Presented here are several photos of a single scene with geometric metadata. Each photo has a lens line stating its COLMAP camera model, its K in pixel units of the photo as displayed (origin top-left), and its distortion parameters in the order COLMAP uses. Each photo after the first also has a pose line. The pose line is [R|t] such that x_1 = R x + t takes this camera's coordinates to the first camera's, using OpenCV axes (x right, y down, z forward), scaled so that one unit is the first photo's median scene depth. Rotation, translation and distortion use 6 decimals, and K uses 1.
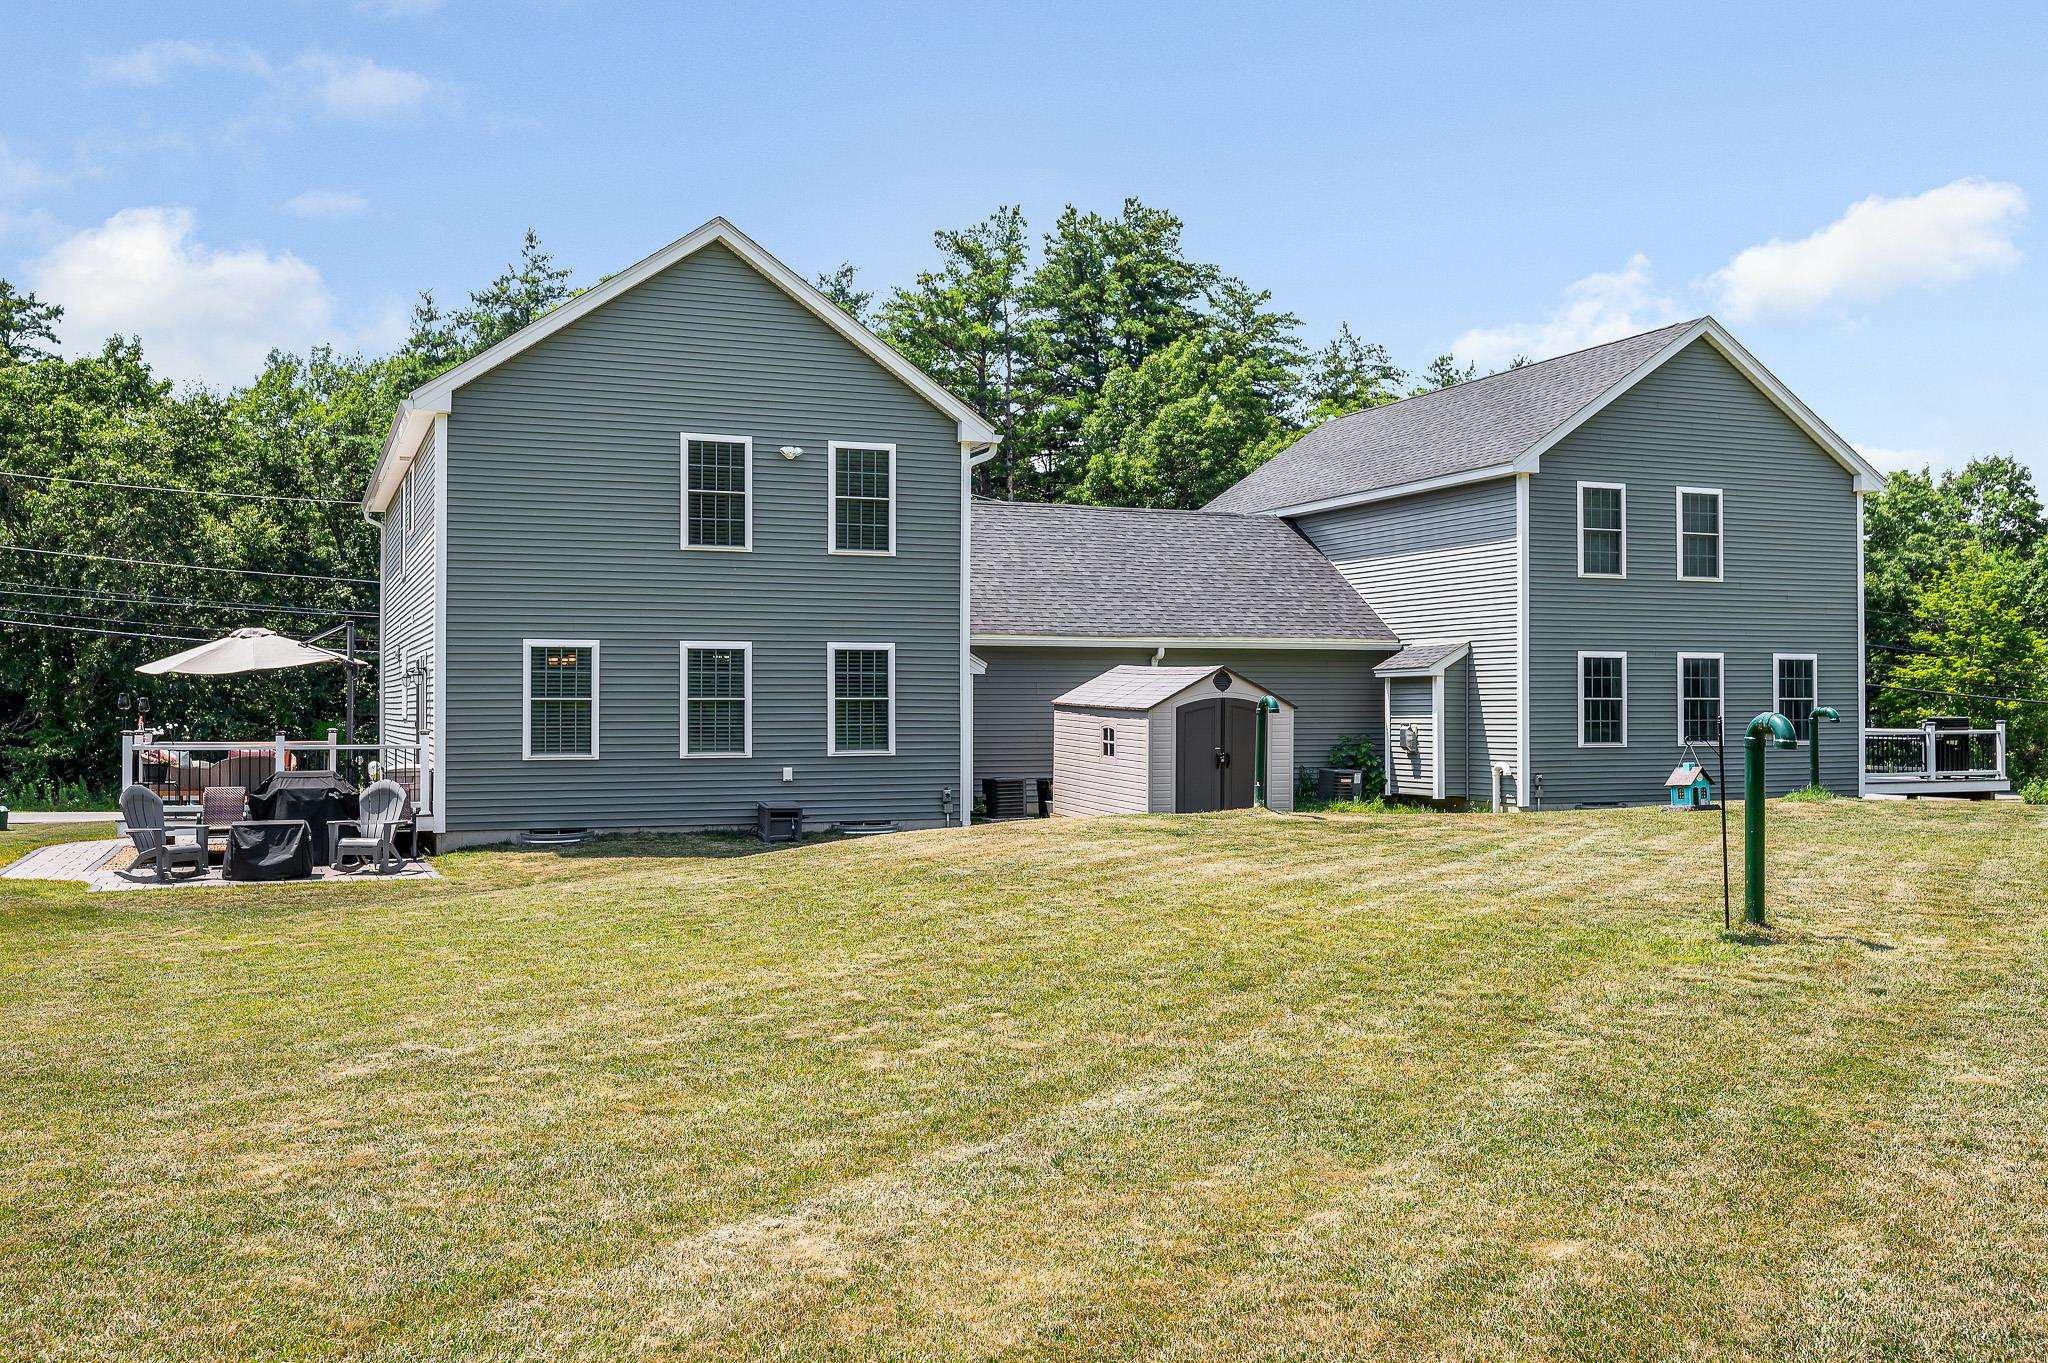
lens RADIAL K [[1918.1, 0, 1019.2], [0, 1918.1, 710.4], [0, 0, 1]] dist [-0.009511, 0.004231]
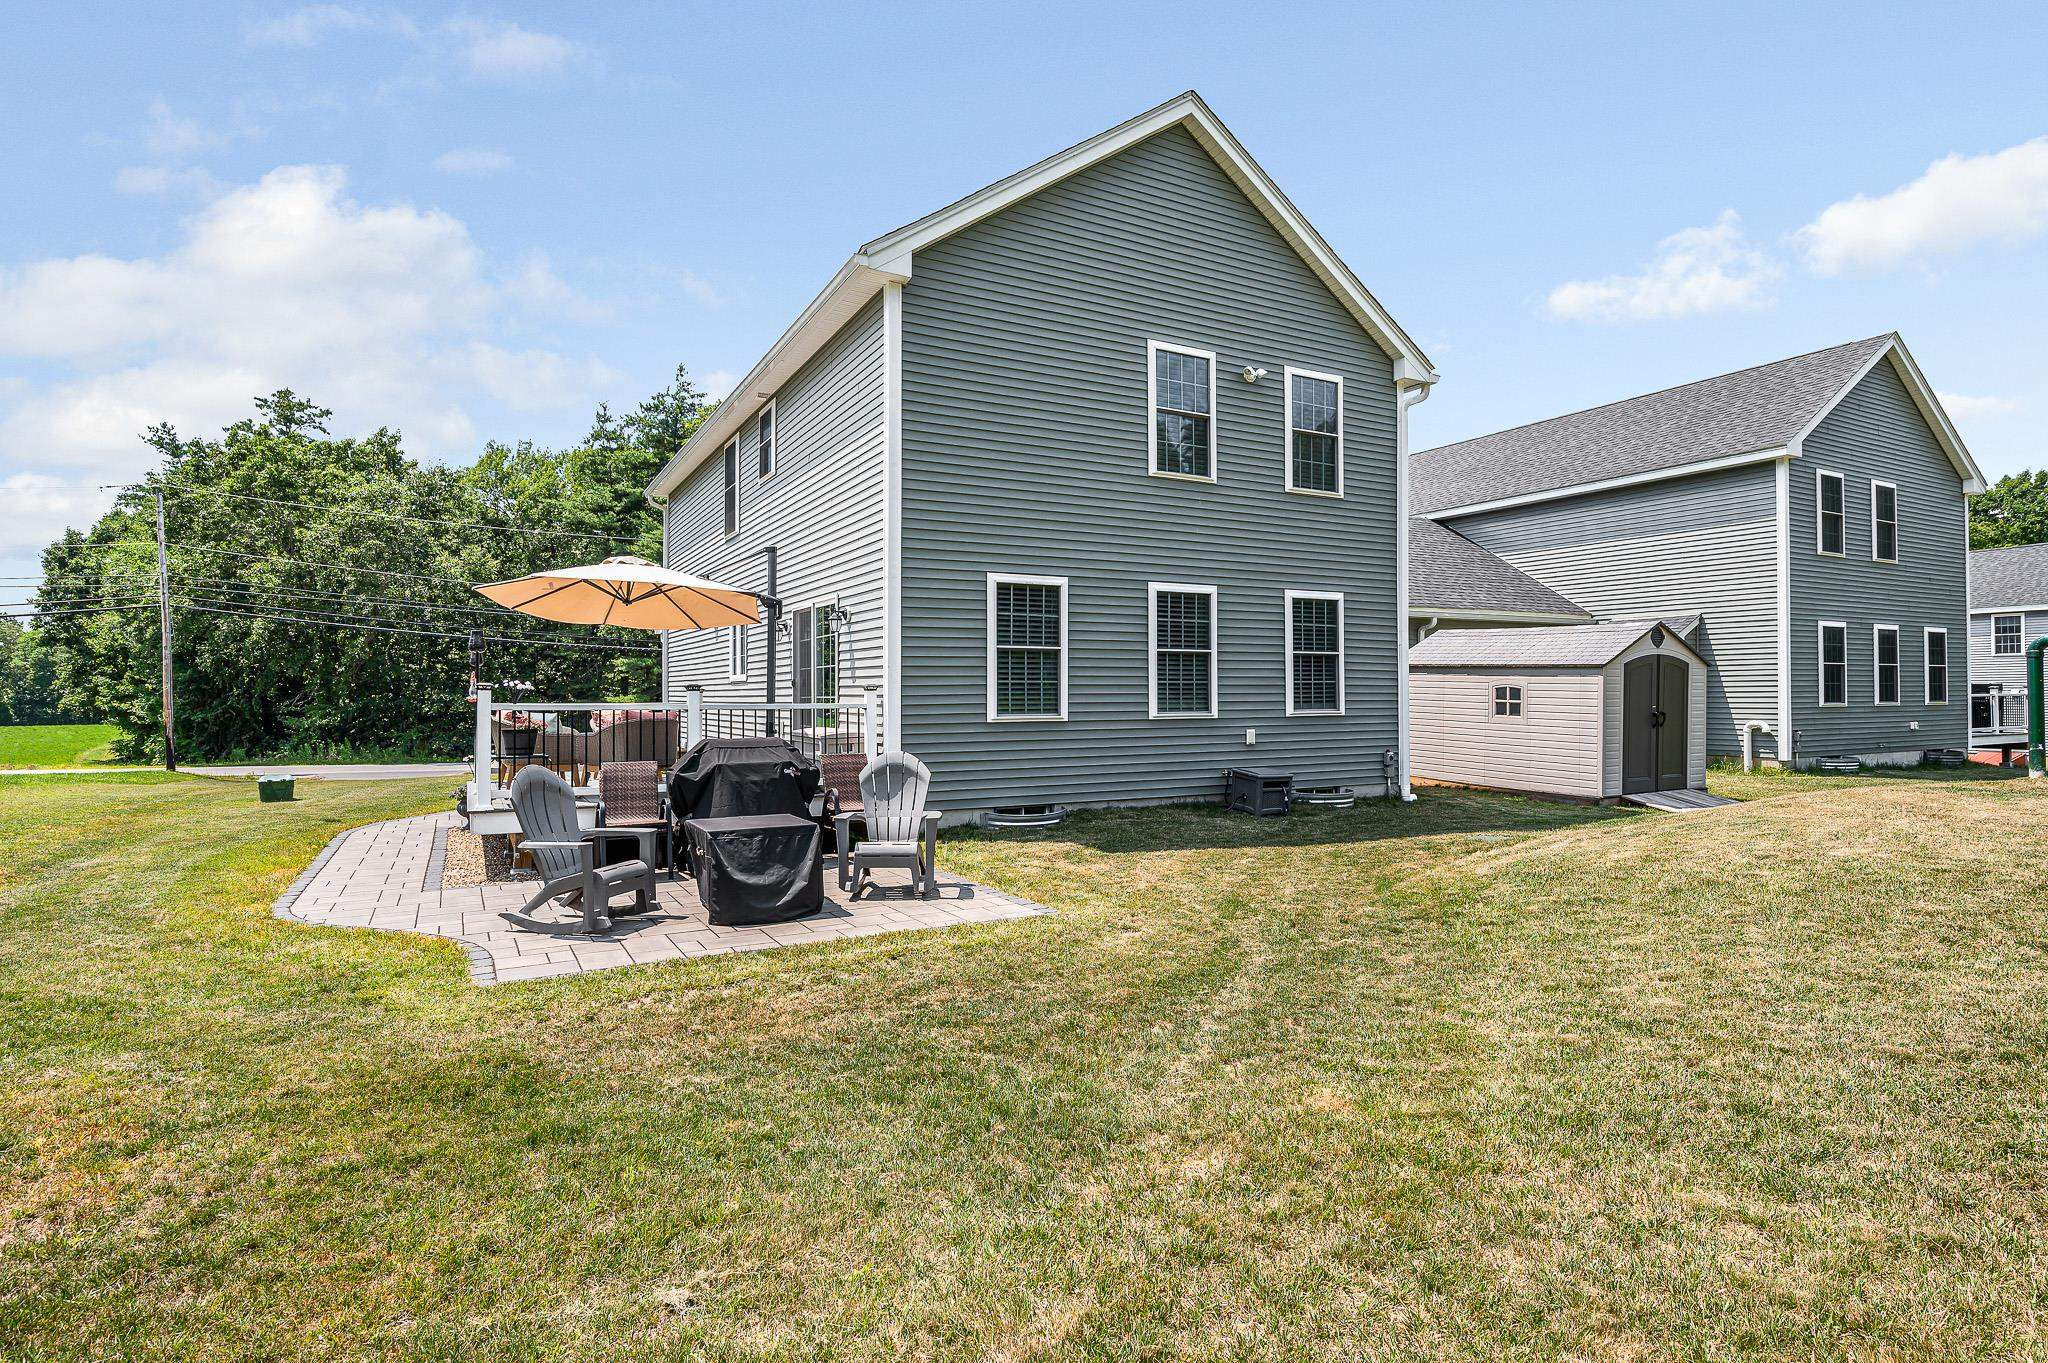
lens RADIAL K [[1044.9, 0, 1024.0], [0, 1044.9, 681.5], [0, 0, 1]] dist [-0.000684, -0.001752]
pose [[0.991708, -0.000069, 0.128509, -0.277263], [0.001906, 0.999898, -0.014171, 0.013854], [-0.128494, 0.014298, 0.991607, 0.517789]]
